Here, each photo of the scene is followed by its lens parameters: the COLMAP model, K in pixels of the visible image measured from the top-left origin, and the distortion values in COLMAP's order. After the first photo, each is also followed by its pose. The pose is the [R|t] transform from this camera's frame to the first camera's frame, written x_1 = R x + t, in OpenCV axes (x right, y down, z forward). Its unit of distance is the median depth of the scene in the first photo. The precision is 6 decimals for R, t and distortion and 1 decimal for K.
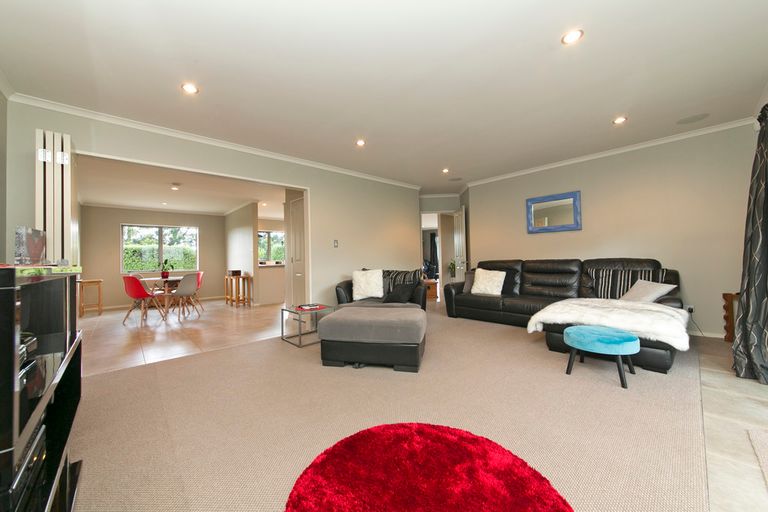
lens RADIAL K [[301.7, 0, 383.3], [0, 301.7, 257.3], [0, 0, 1]] dist [0.004852, 0.000168]
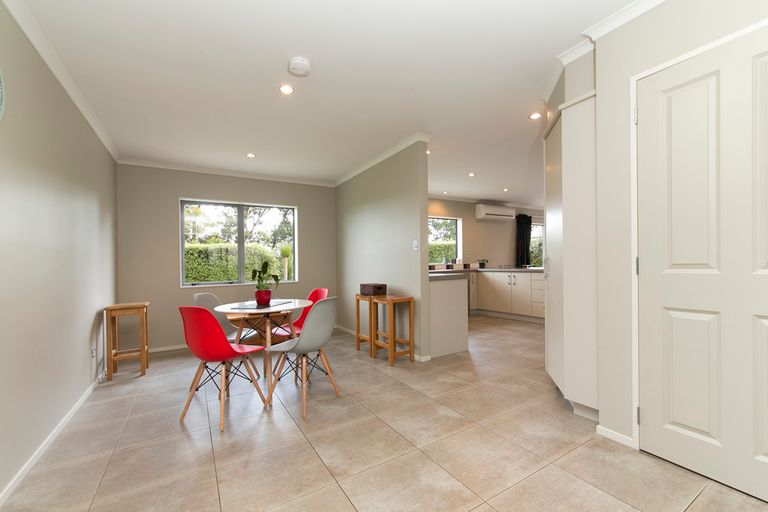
lens RADIAL K [[331.8, 0, 383.6], [0, 331.8, 260.5], [0, 0, 1]] dist [0.014461, 0.000377]
pose [[0.983147, 0.000260, -0.182816, -0.353755], [0.000510, 0.999991, 0.004165, -0.001012], [0.182816, -0.004189, 0.983138, 0.427961]]
